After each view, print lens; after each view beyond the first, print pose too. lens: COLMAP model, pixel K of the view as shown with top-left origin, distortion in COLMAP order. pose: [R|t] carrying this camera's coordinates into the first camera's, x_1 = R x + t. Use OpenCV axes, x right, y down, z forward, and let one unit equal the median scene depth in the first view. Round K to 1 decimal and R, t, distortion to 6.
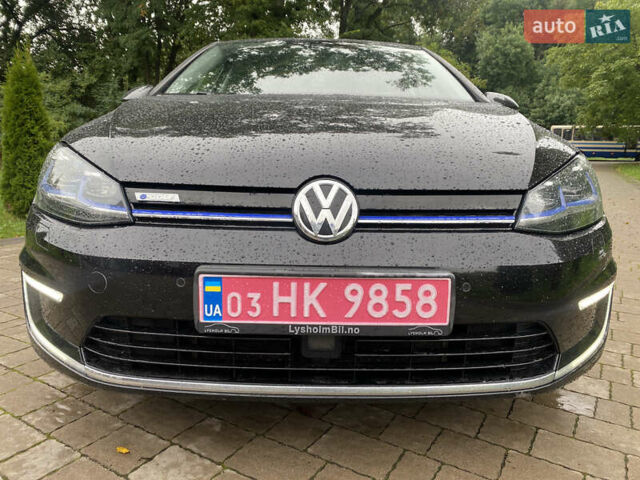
lens RADIAL K [[505.3, 0, 322.4], [0, 505.3, 239.2], [0, 0, 1]] dist [0.040862, 0.030995]
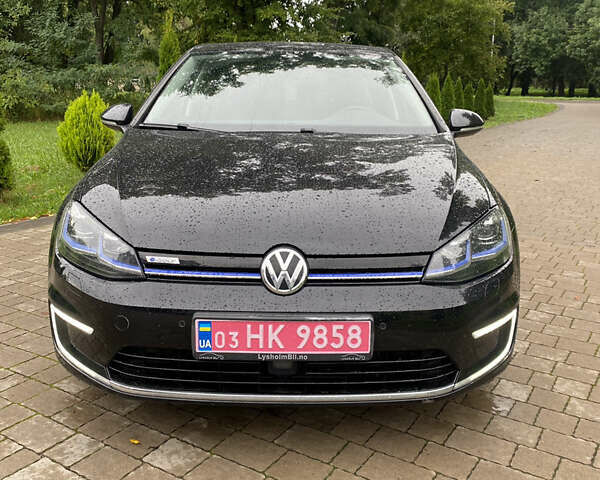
lens RADIAL K [[593.8, 0, 301.0], [0, 593.8, 240.0], [0, 0, 1]] dist [0.096770, 0.000000]
pose [[0.999948, -0.002892, -0.009802, 0.063685], [0.003393, 0.998667, 0.051509, -0.209003], [0.009640, -0.051540, 0.998624, -0.586287]]
